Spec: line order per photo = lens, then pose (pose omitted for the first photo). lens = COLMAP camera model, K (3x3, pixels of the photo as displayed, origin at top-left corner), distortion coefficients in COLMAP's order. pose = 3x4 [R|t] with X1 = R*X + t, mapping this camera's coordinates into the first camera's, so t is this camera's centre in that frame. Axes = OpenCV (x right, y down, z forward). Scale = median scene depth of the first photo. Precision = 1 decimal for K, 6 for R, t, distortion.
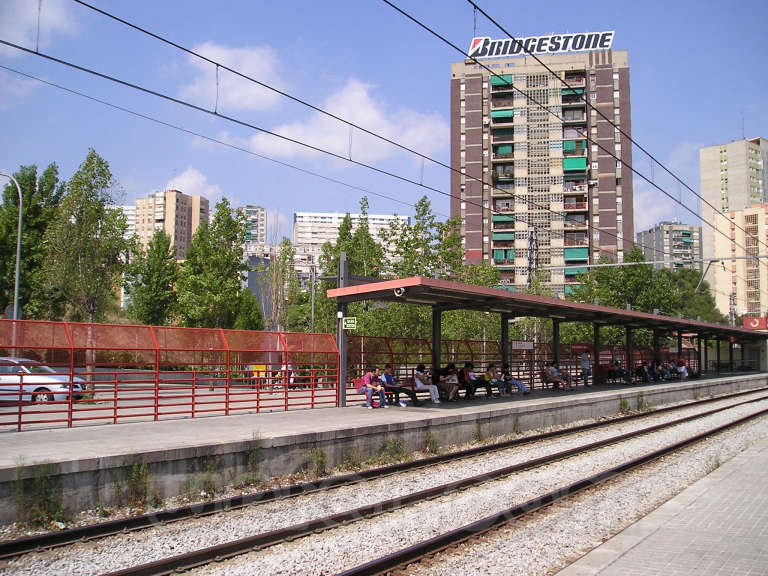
lens RADIAL K [[807.3, 0, 392.0], [0, 807.3, 280.4], [0, 0, 1]] dist [-0.102293, 0.000000]
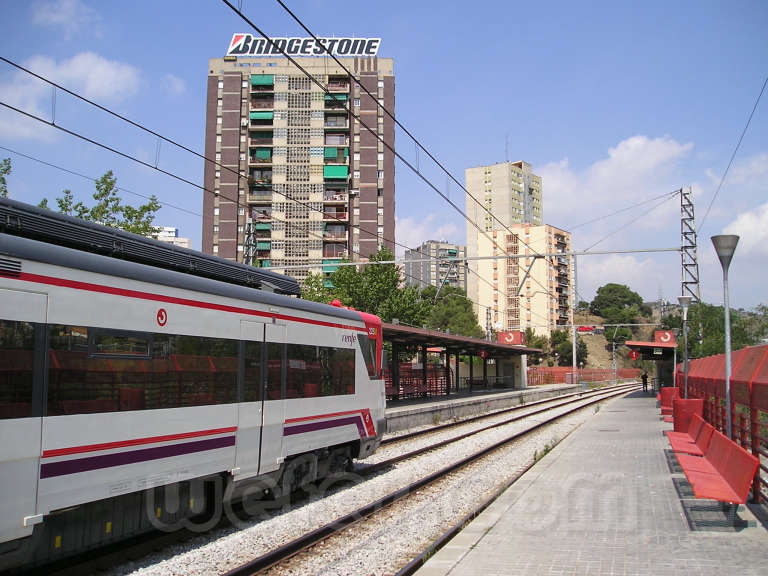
lens RADIAL K [[807.3, 0, 399.3], [0, 807.3, 276.8], [0, 0, 1]] dist [-0.102293, 0.000000]
pose [[0.959540, 0.021051, 0.280785, 0.032746], [-0.013619, 0.999504, -0.028396, 0.005673], [-0.281244, 0.023424, 0.959350, 0.058771]]
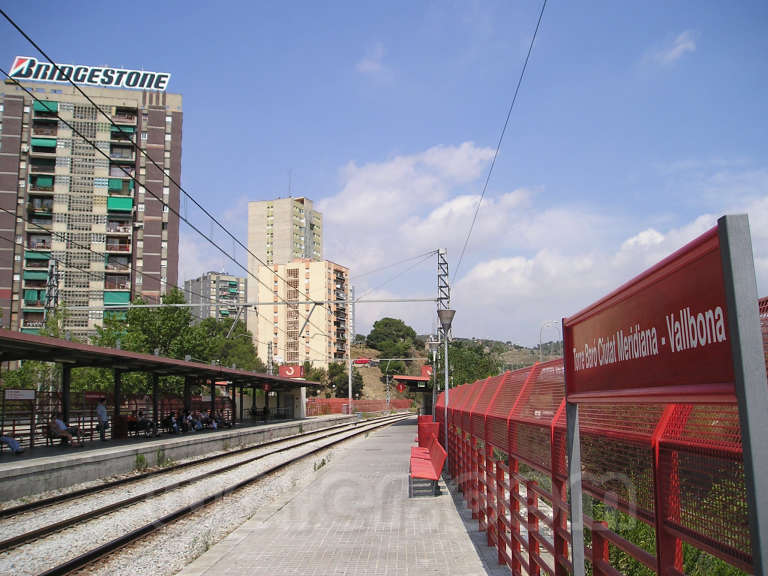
lens RADIAL K [[807.3, 0, 402.9], [0, 807.3, 283.3], [0, 0, 1]] dist [-0.102293, 0.000000]
pose [[0.845745, 0.052757, 0.530972, 0.014305], [-0.022127, 0.997712, -0.063887, 0.002140], [-0.533128, 0.042284, 0.844977, 0.022461]]
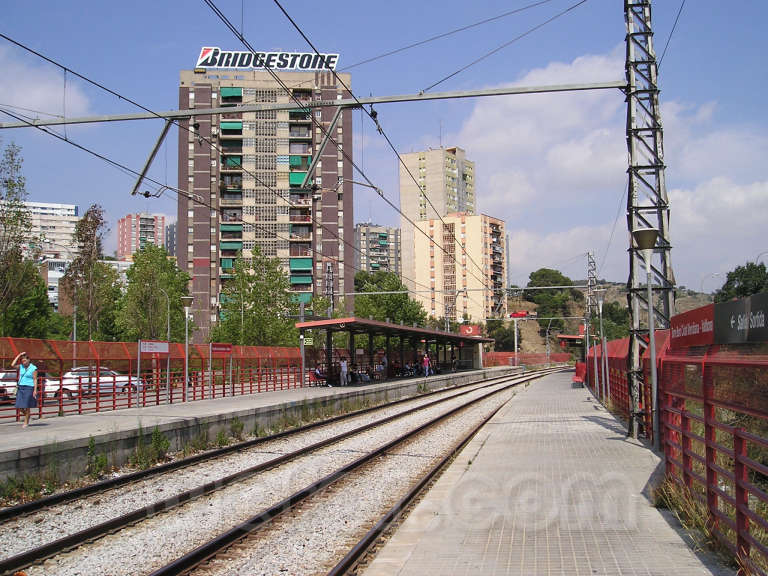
lens RADIAL K [[923.7, 0, 411.6], [0, 923.7, 265.1], [0, 0, 1]] dist [-0.106156, 0.000000]
pose [[0.919645, 0.013392, 0.392522, -0.108850], [-0.008591, 0.999865, -0.013987, -0.015184], [-0.392657, 0.009491, 0.919636, -0.166559]]
